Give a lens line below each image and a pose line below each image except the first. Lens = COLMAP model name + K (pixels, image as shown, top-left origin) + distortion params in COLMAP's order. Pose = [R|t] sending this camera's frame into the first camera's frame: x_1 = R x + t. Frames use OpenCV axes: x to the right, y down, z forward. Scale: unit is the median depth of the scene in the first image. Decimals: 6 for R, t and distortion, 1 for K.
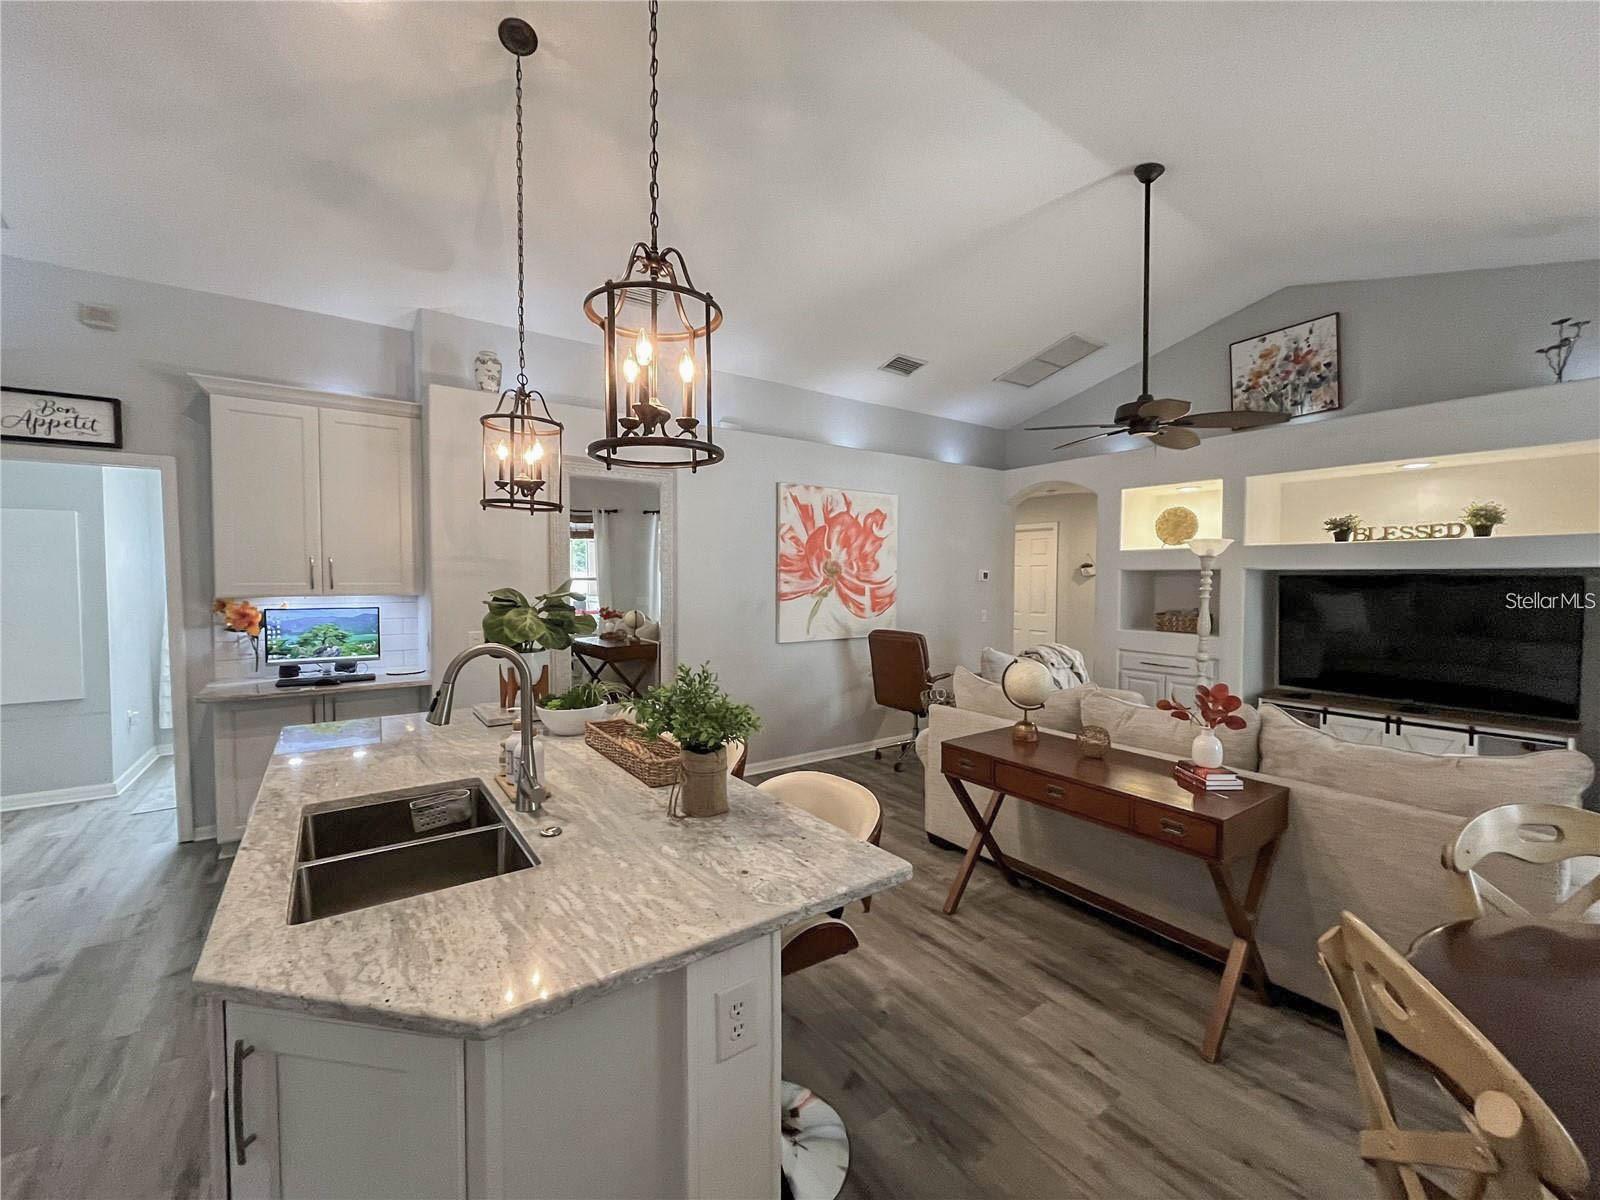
lens RADIAL K [[644.8, 0, 799.9], [0, 644.8, 600.8], [0, 0, 1]] dist [-0.002596, -0.000311]
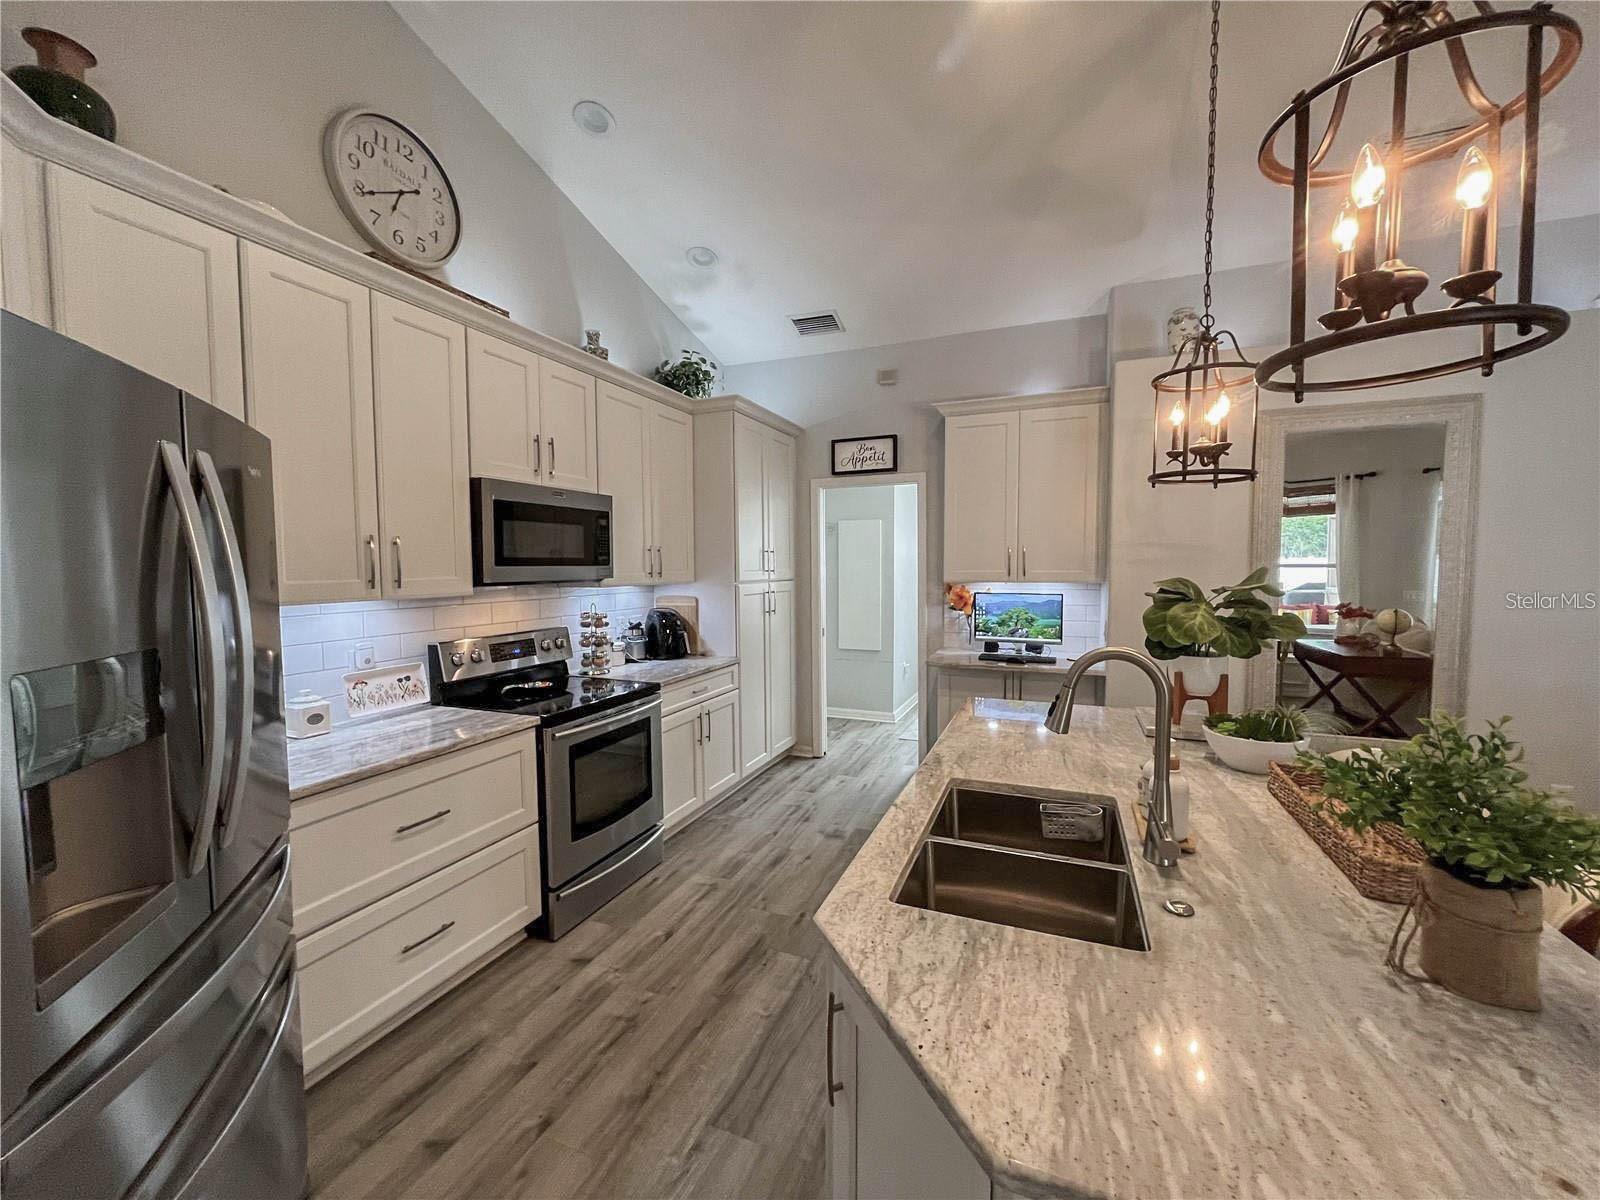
lens RADIAL K [[645.3, 0, 798.6], [0, 645.3, 600.6], [0, 0, 1]] dist [-0.002263, -0.000061]
pose [[0.531289, 0.042828, -0.846107, -0.001362], [-0.025641, 0.999077, 0.034471, -0.004395], [0.846802, 0.003381, 0.531897, 0.088285]]
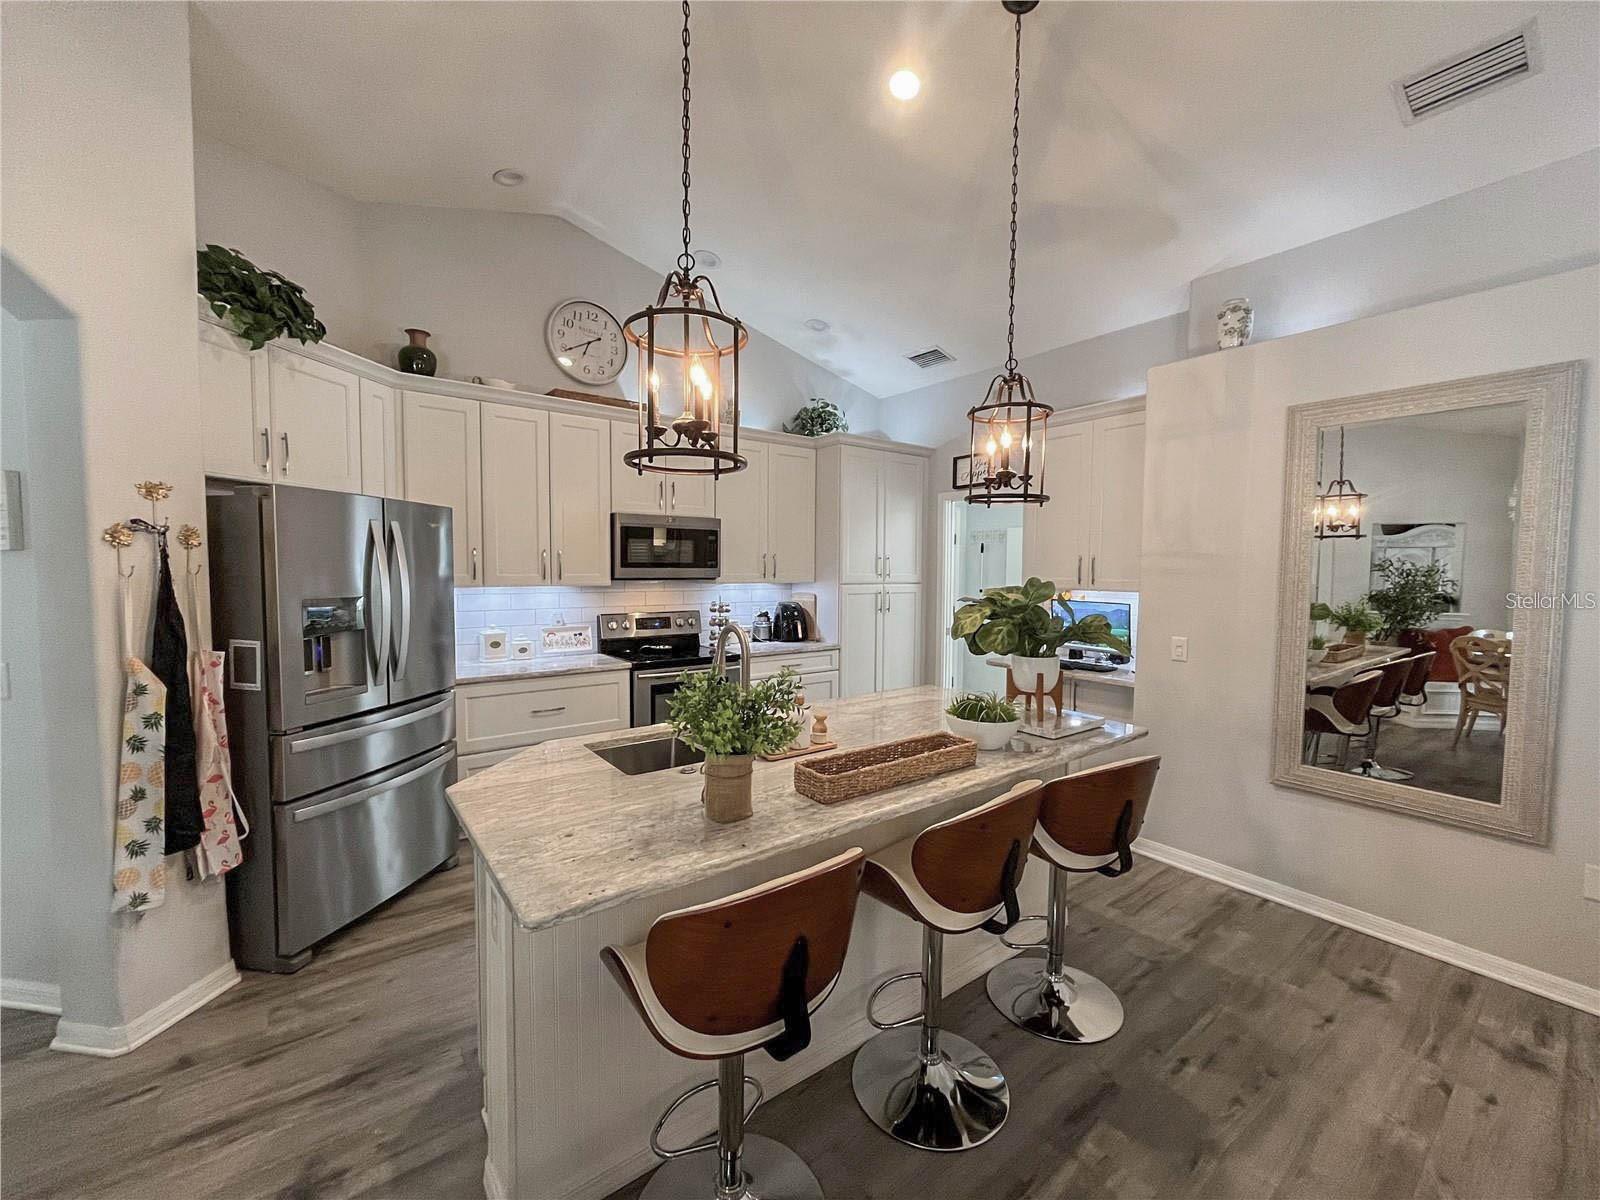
lens RADIAL K [[645.3, 0, 798.6], [0, 645.3, 600.6], [0, 0, 1]] dist [-0.002263, -0.000061]
pose [[0.022112, 0.051078, -0.998450, 0.343476], [-0.046086, 0.997684, 0.050018, -0.021766], [0.998693, 0.044908, 0.024414, 0.451837]]
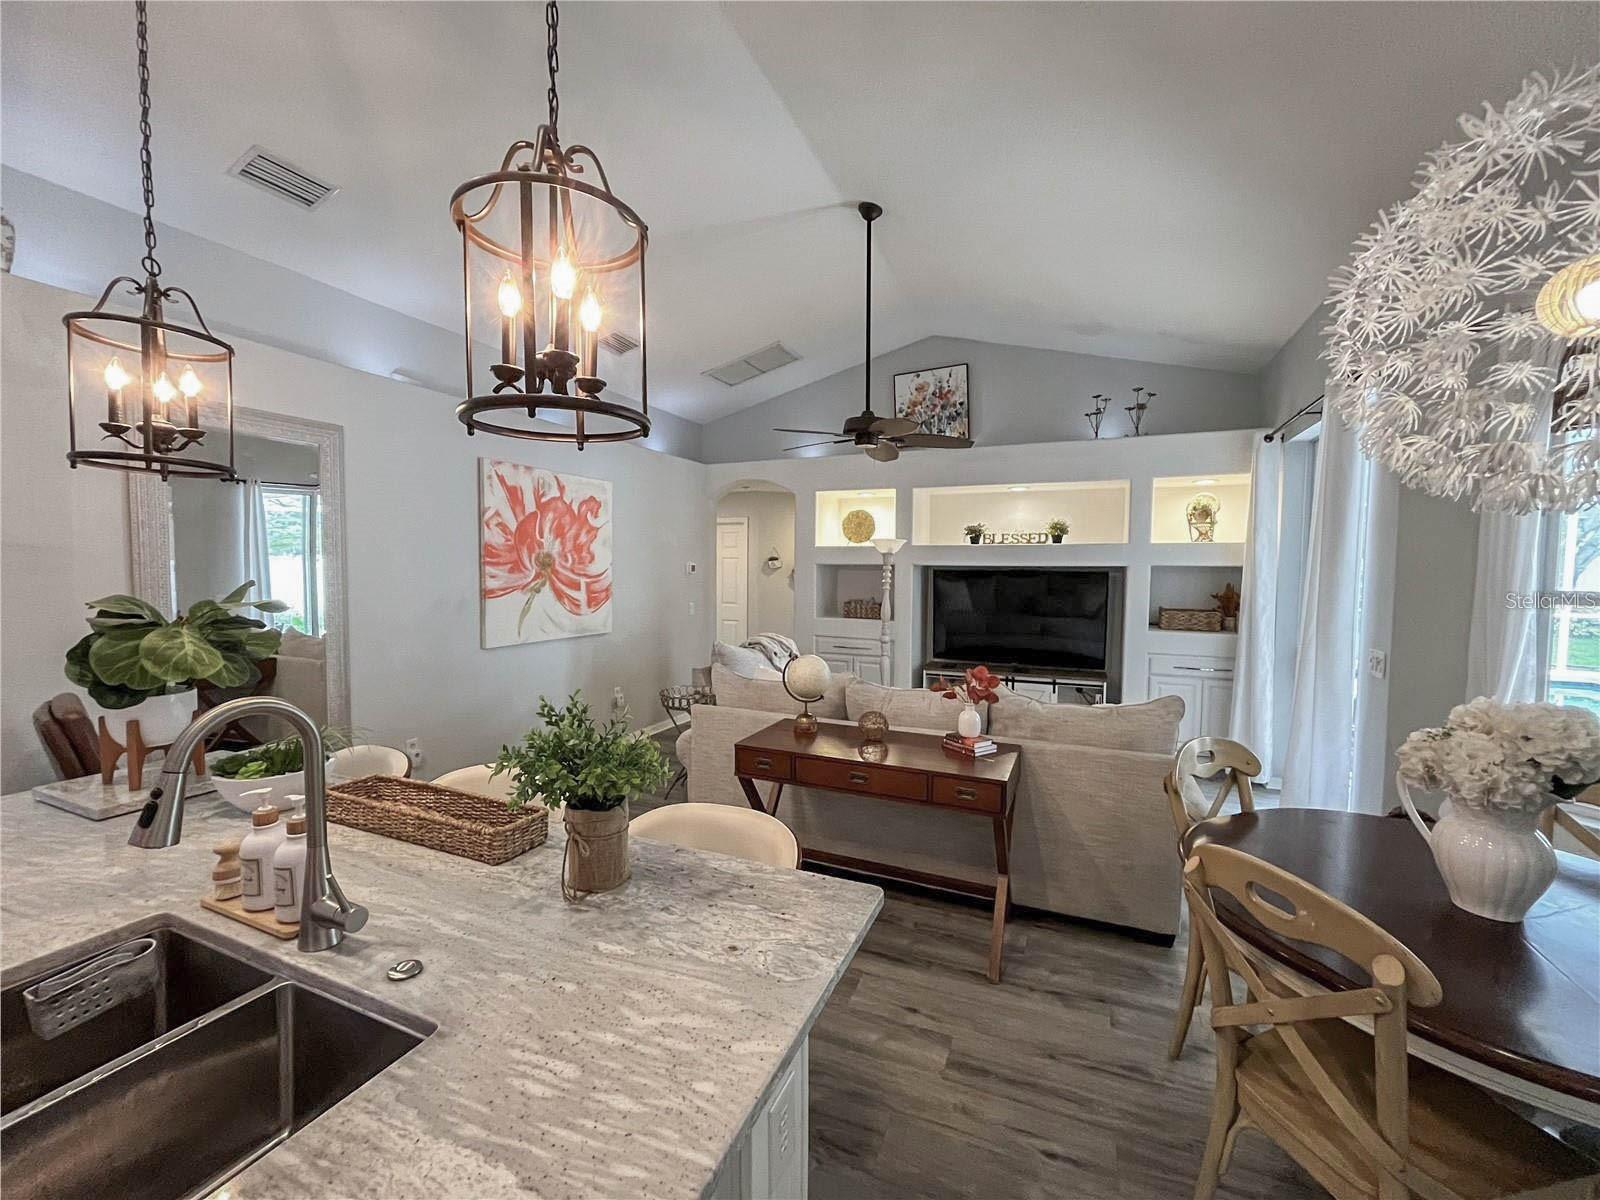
lens RADIAL K [[645.3, 0, 798.6], [0, 645.3, 600.6], [0, 0, 1]] dist [-0.002263, -0.000061]
pose [[0.859217, -0.022163, 0.511132, -0.141809], [0.012940, 0.999683, 0.021594, -0.013579], [-0.511448, -0.011940, 0.859231, 0.084372]]
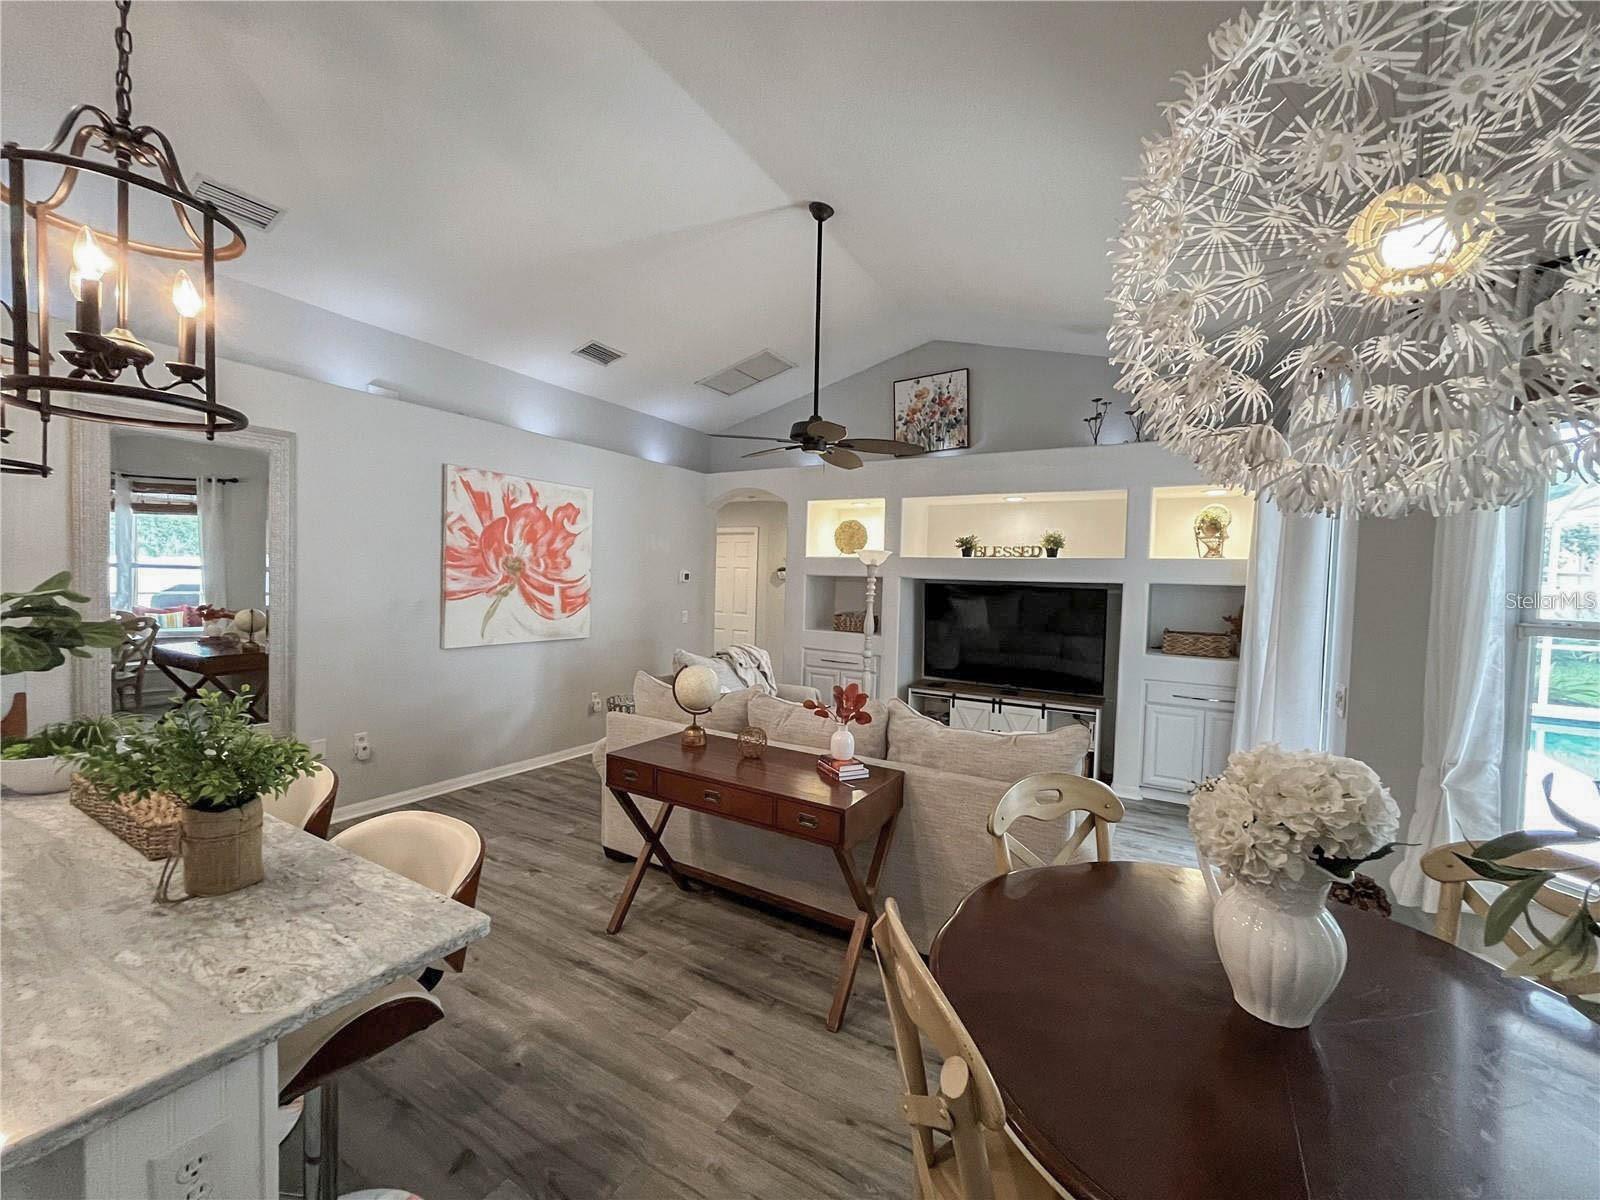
lens RADIAL K [[645.3, 0, 798.6], [0, 645.3, 600.6], [0, 0, 1]] dist [-0.002263, -0.000061]
pose [[0.914625, 0.010470, 0.404168, 0.067984], [-0.011956, 0.999928, 0.001152, -0.008162], [-0.404127, -0.005886, 0.914684, 0.013334]]
